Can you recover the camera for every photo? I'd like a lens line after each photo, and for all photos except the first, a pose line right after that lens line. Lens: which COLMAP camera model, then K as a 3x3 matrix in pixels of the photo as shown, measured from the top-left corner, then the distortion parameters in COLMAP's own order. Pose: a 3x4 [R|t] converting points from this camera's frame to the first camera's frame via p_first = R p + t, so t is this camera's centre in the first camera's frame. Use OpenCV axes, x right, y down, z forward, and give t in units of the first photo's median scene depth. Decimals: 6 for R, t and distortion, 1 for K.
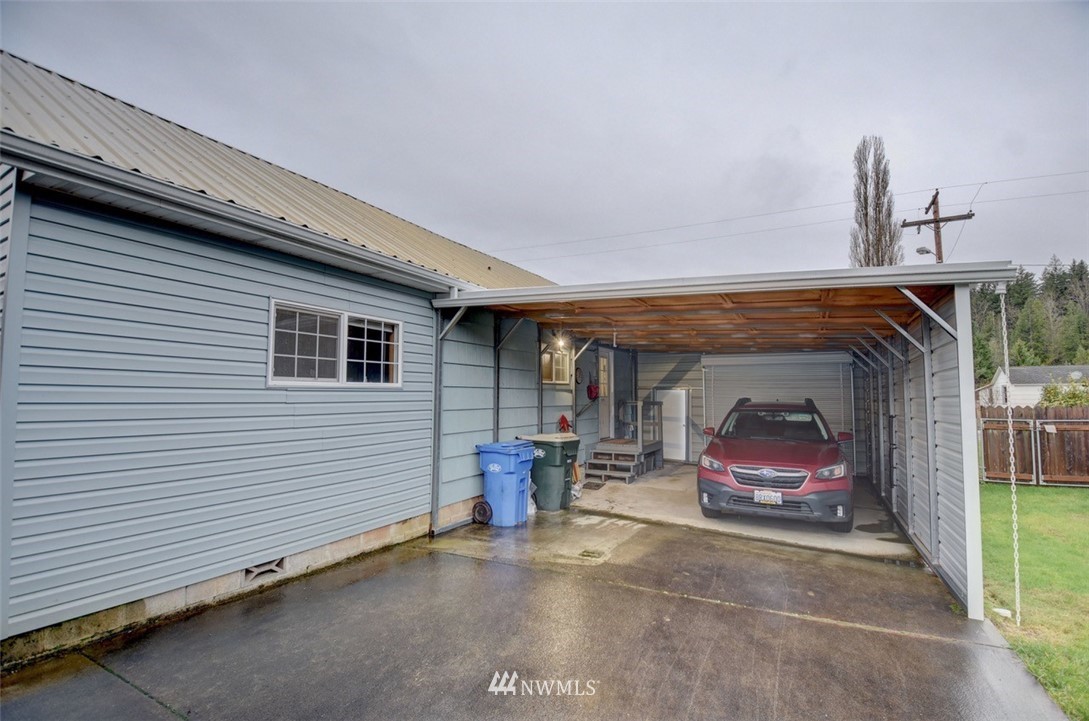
lens RADIAL K [[485.8, 0, 551.0], [0, 485.8, 359.5], [0, 0, 1]] dist [-0.017180, -0.007095]
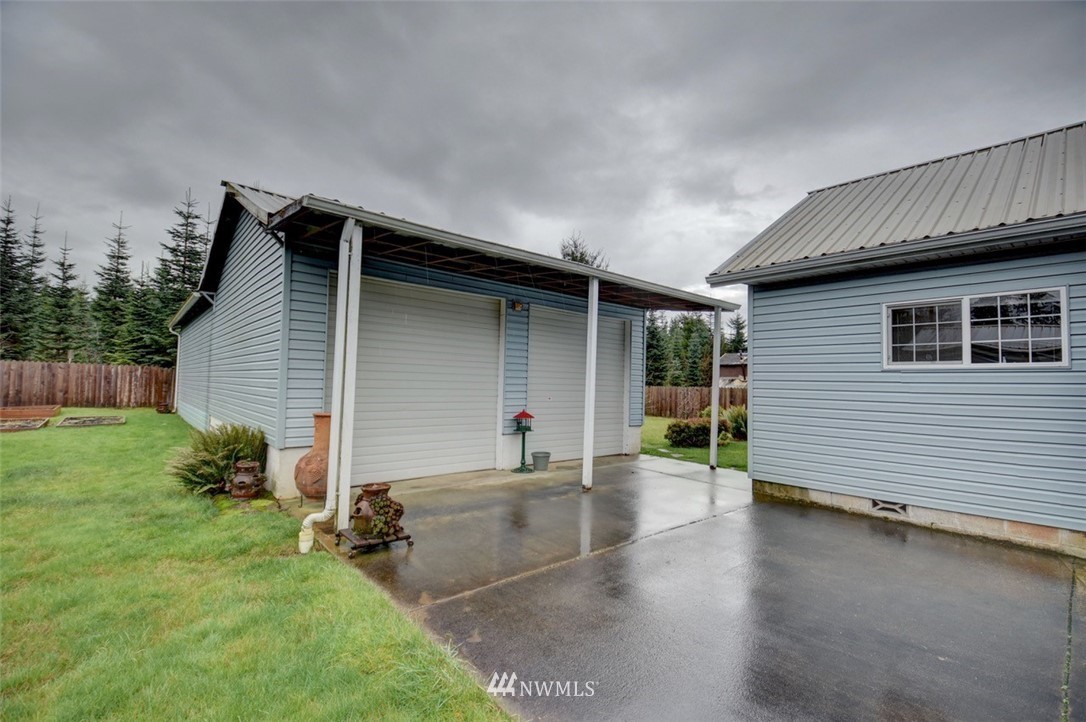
lens RADIAL K [[484.5, 0, 549.5], [0, 484.5, 360.0], [0, 0, 1]] dist [-0.017180, -0.007095]
pose [[-0.354476, -0.053239, -0.933548, 0.982139], [0.045369, 0.996223, -0.074040, 0.085416], [0.933964, -0.068599, -0.350722, 0.602065]]
